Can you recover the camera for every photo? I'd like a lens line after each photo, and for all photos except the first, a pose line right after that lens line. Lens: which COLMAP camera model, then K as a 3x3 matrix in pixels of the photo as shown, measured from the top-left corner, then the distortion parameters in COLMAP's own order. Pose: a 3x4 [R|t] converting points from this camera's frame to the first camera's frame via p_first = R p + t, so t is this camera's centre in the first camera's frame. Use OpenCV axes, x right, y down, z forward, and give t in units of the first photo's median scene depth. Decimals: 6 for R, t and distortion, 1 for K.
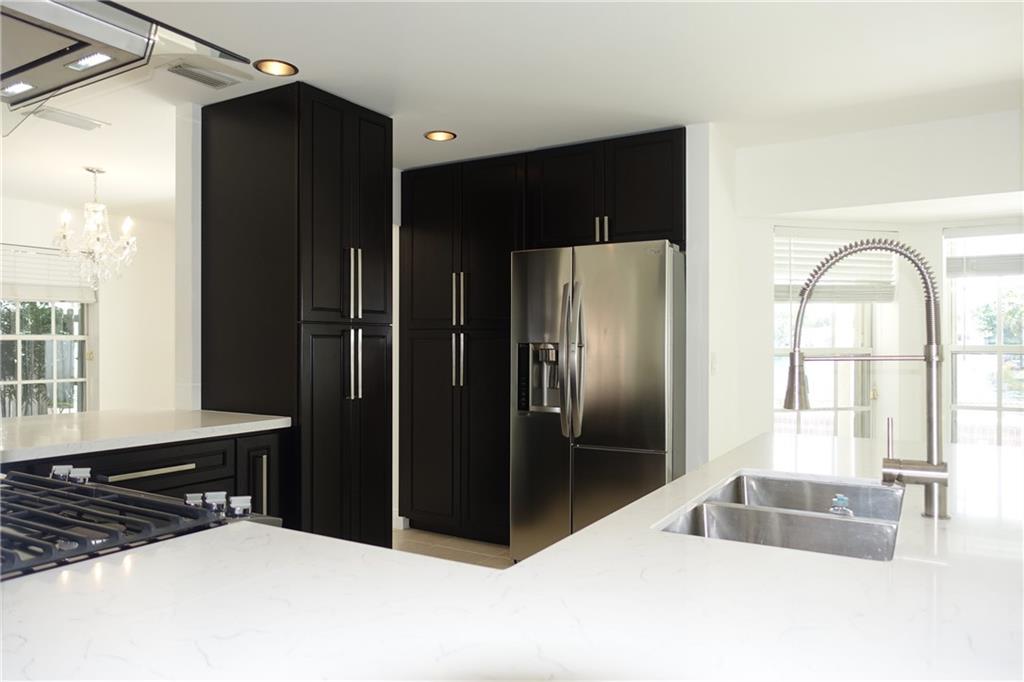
lens RADIAL K [[714.2, 0, 512.0], [0, 714.2, 341.0], [0, 0, 1]] dist [0.003515, 0.001456]
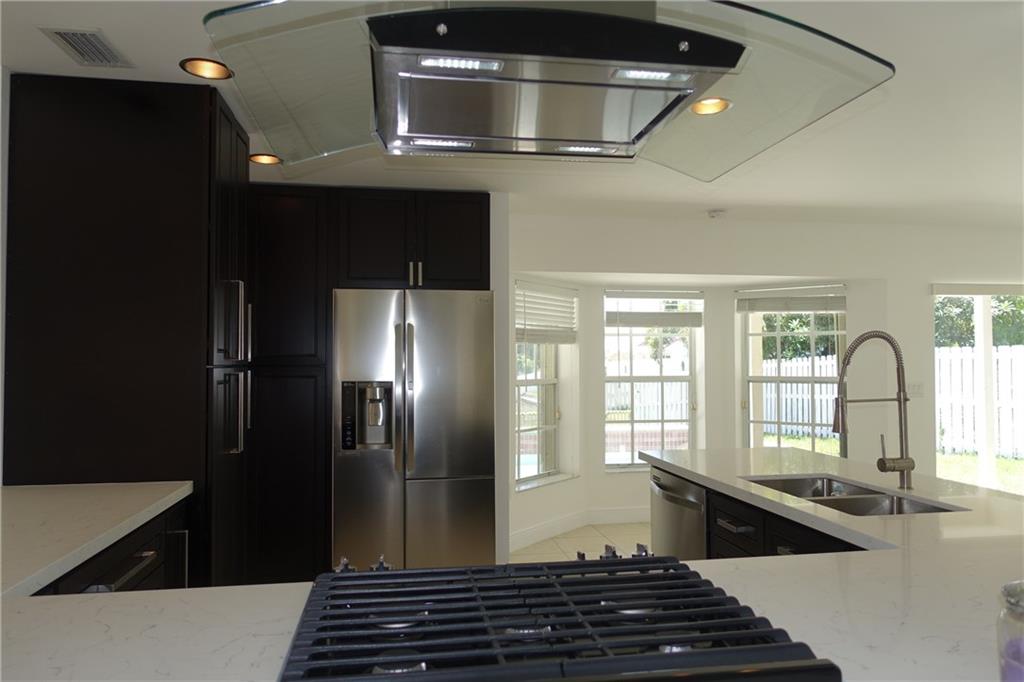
lens RADIAL K [[707.7, 0, 515.4], [0, 707.7, 344.1], [0, 0, 1]] dist [-0.000997, -0.002498]
pose [[0.759792, 0.013529, 0.650025, -0.476432], [0.002249, 0.999723, -0.023436, -0.027897], [-0.650162, 0.019269, 0.759551, 0.104107]]
